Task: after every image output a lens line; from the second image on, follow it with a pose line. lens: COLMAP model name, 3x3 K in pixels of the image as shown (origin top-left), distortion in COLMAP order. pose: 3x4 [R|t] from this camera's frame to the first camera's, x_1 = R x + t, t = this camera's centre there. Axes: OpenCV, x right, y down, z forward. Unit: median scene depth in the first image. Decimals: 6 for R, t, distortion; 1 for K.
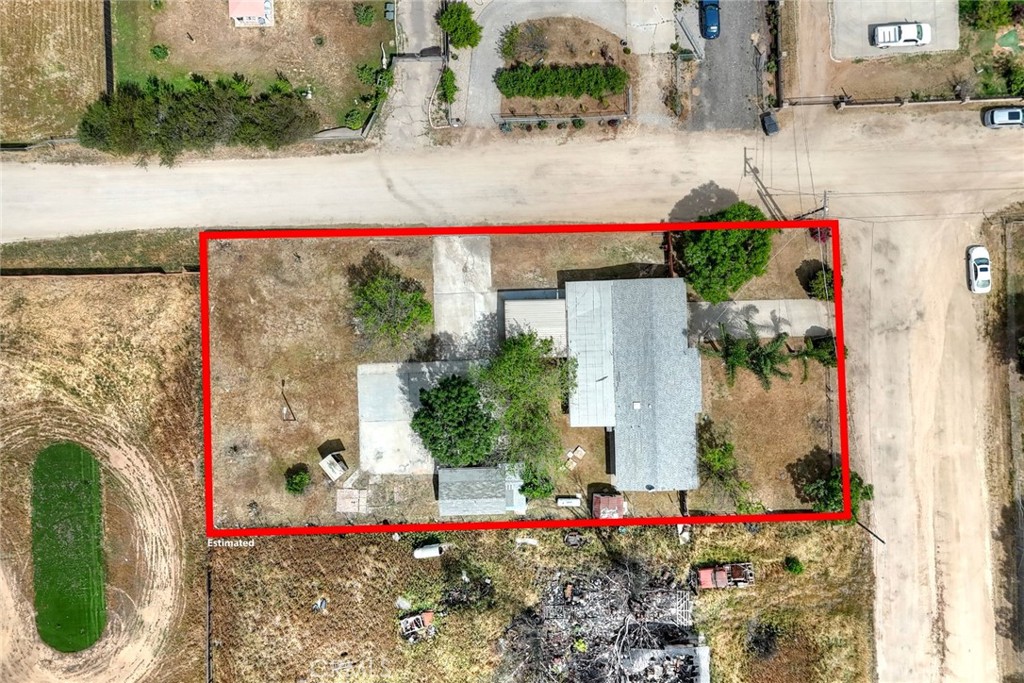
lens RADIAL K [[890.5, 0, 515.7], [0, 890.5, 340.3], [0, 0, 1]] dist [0.109258, -0.156761]
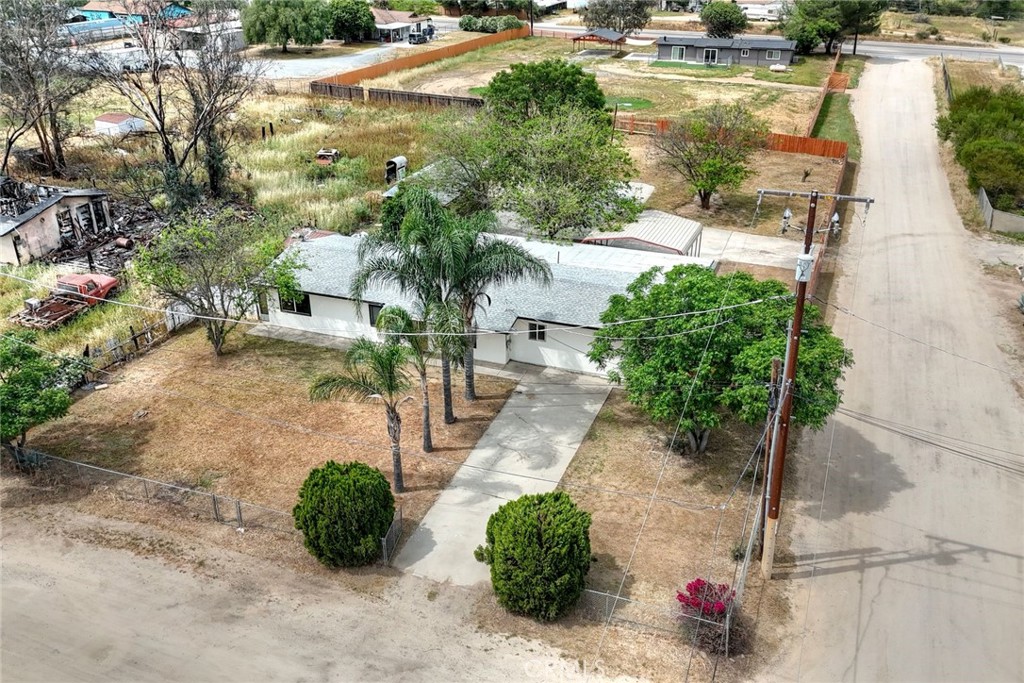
lens RADIAL K [[890.5, 0, 515.7], [0, 890.5, 340.3], [0, 0, 1]] dist [0.109258, -0.156761]
pose [[-0.380501, 0.390481, -0.838298, 0.566527], [-0.924714, -0.149754, 0.349969, -0.148368], [0.011117, 0.908349, 0.418065, 0.792166]]
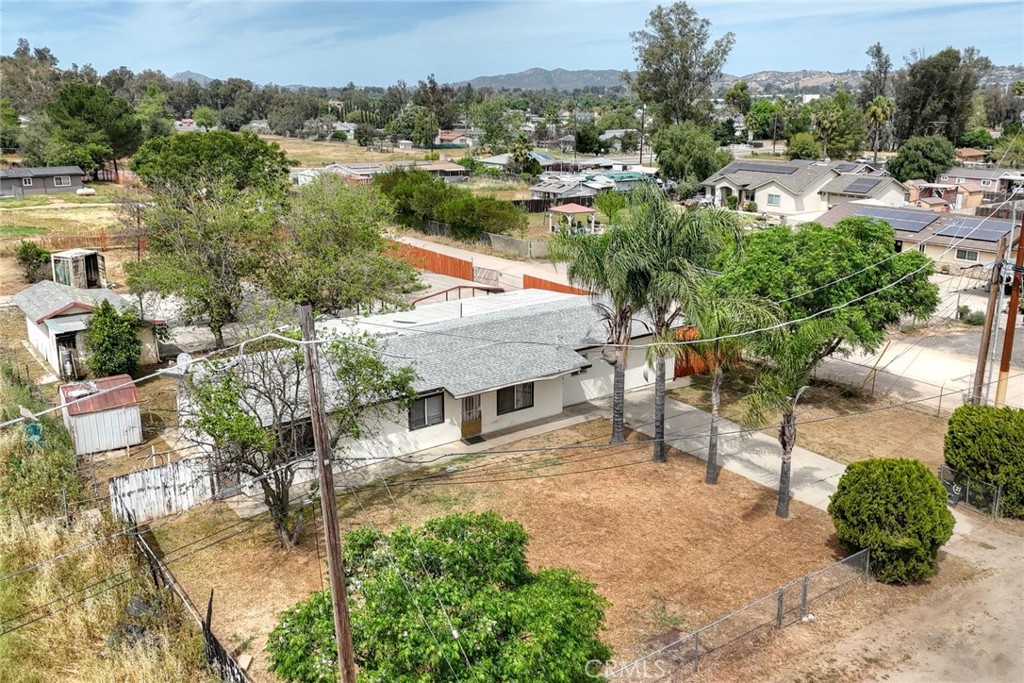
lens RADIAL K [[890.5, 0, 515.7], [0, 890.5, 340.3], [0, 0, 1]] dist [0.109258, -0.156761]
pose [[0.570901, 0.217810, -0.791600, 0.481659], [-0.820951, 0.163869, -0.546979, 0.246447], [0.010582, 0.962136, 0.272364, 0.855133]]
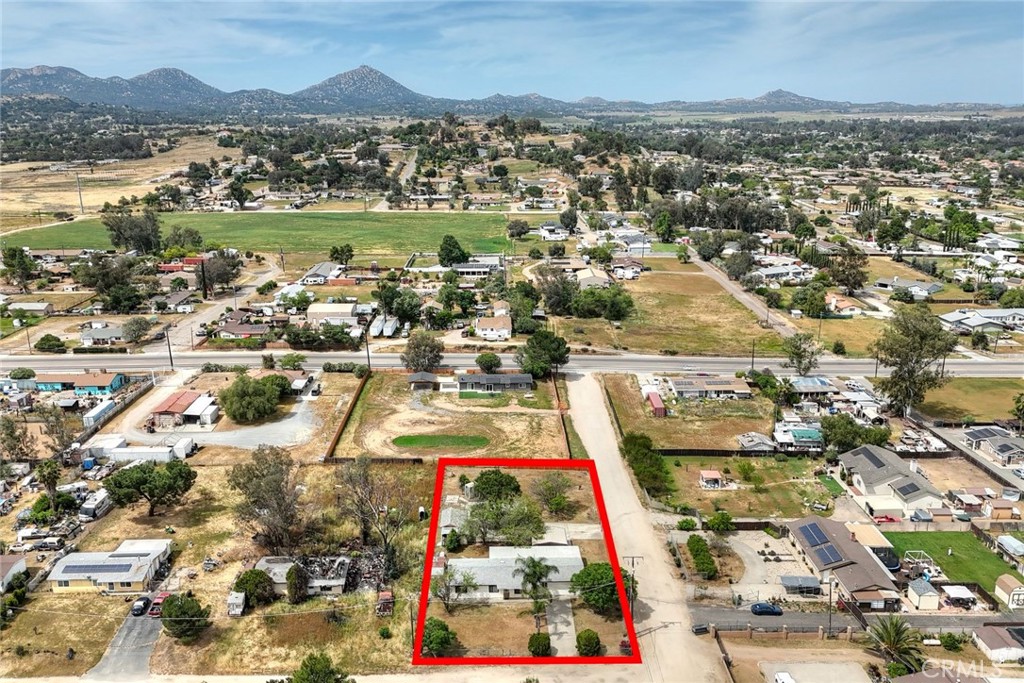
lens RADIAL K [[890.5, 0, 515.7], [0, 890.5, 340.3], [0, 0, 1]] dist [0.109258, -0.156761]
pose [[-0.008226, 0.252609, -0.967534, 1.523931], [-0.999894, 0.009533, 0.010990, 0.027326], [0.012000, 0.967522, 0.252503, 0.205453]]
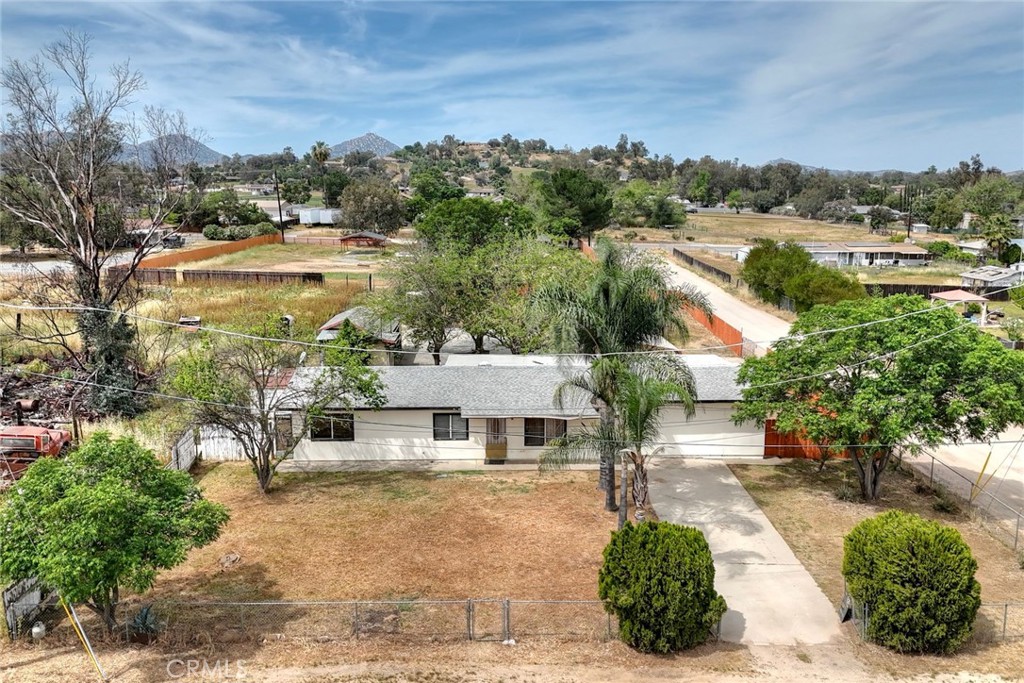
lens RADIAL K [[890.5, 0, 515.7], [0, 890.5, 340.3], [0, 0, 1]] dist [0.109258, -0.156761]
pose [[-0.012469, 0.178021, -0.983948, 0.588155], [-0.999867, 0.008104, 0.014137, 0.047800], [0.010490, 0.983993, 0.177897, 0.865889]]
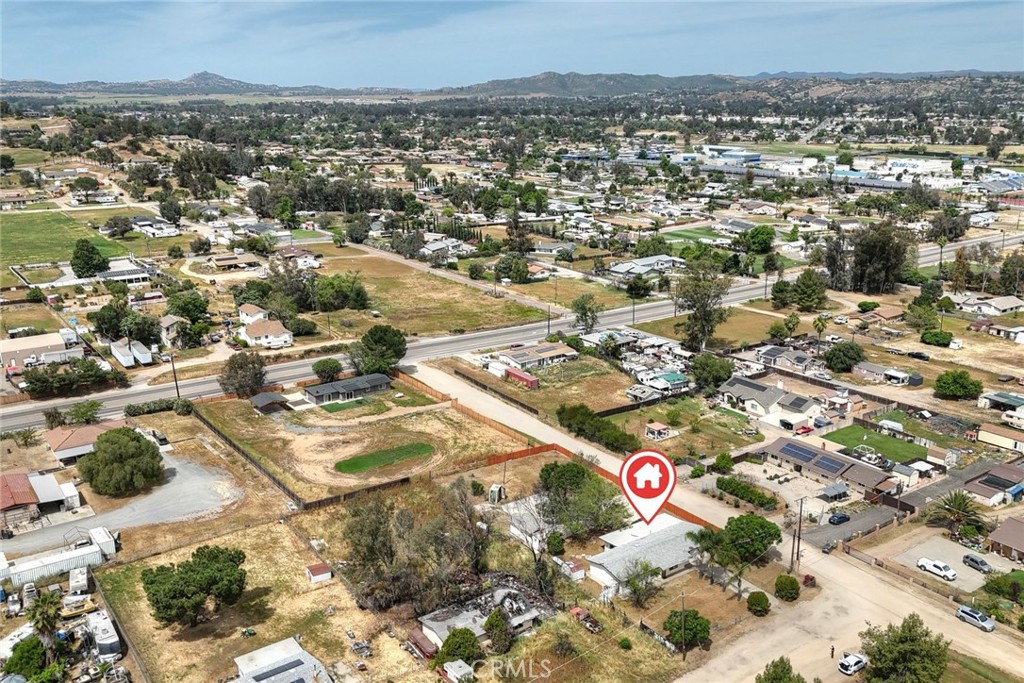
lens RADIAL K [[890.5, 0, 515.7], [0, 890.5, 340.3], [0, 0, 1]] dist [0.109258, -0.156761]
pose [[0.561546, 0.222856, -0.796870, 1.147145], [-0.827373, 0.164014, -0.537172, 1.000753], [0.010985, 0.960955, 0.276486, 0.206652]]
